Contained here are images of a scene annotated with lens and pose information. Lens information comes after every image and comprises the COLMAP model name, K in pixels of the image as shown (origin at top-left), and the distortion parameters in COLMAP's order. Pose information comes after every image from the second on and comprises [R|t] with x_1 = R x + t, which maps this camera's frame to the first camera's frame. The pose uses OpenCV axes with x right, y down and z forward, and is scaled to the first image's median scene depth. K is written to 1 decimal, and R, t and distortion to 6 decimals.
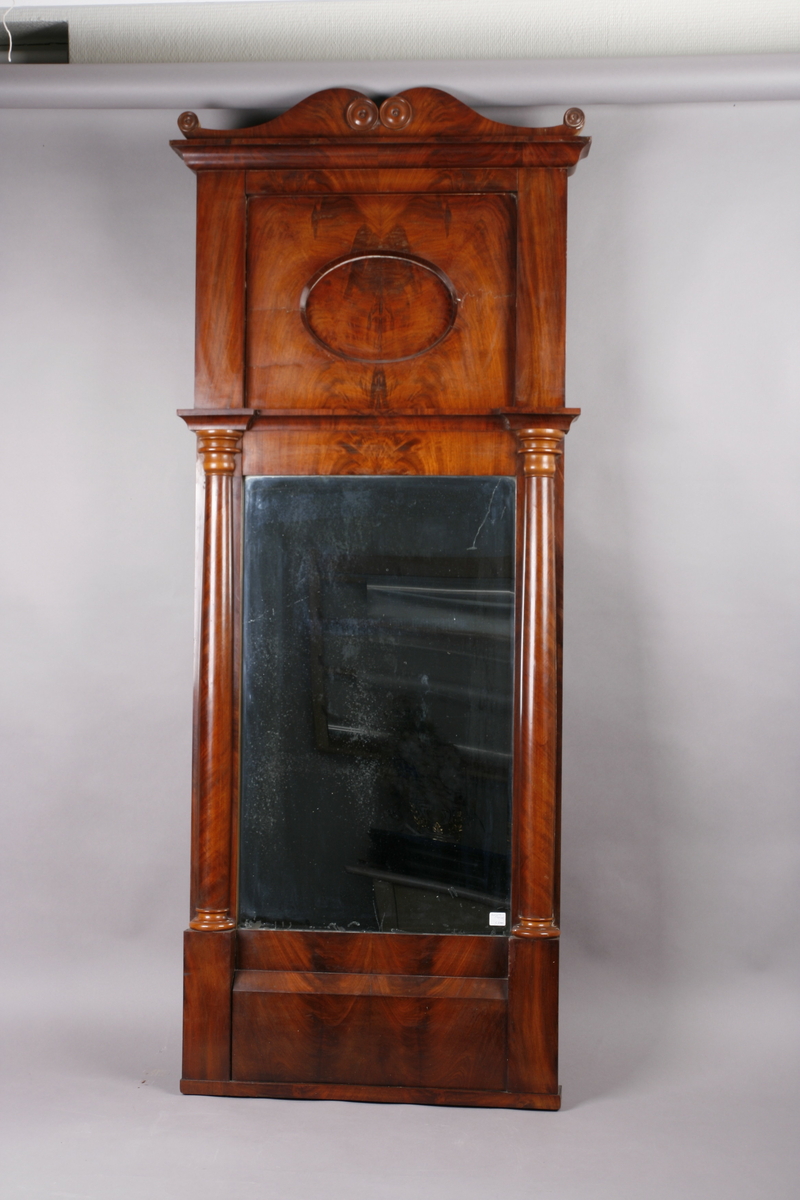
lens RADIAL K [[1824.2, 0, 400.0], [0, 1824.2, 600.0], [0, 0, 1]] dist [-0.036369, 0.094727]
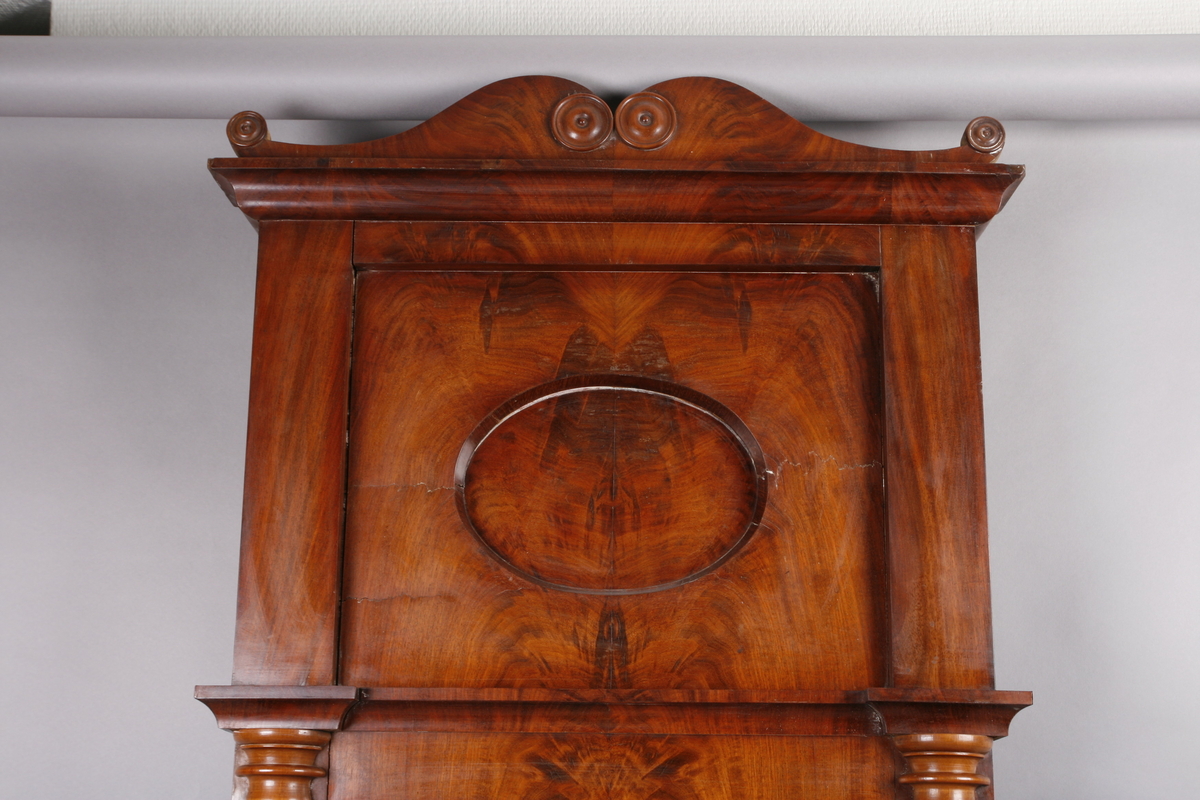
lens RADIAL K [[1824.2, 0, 600.0], [0, 1824.2, 400.0], [0, 0, 1]] dist [-0.036369, 0.094727]
pose [[0.998000, 0.016985, 0.060889, -0.046108], [-0.002403, 0.972725, -0.231951, -0.066649], [-0.063167, 0.231340, 0.970820, 0.507115]]
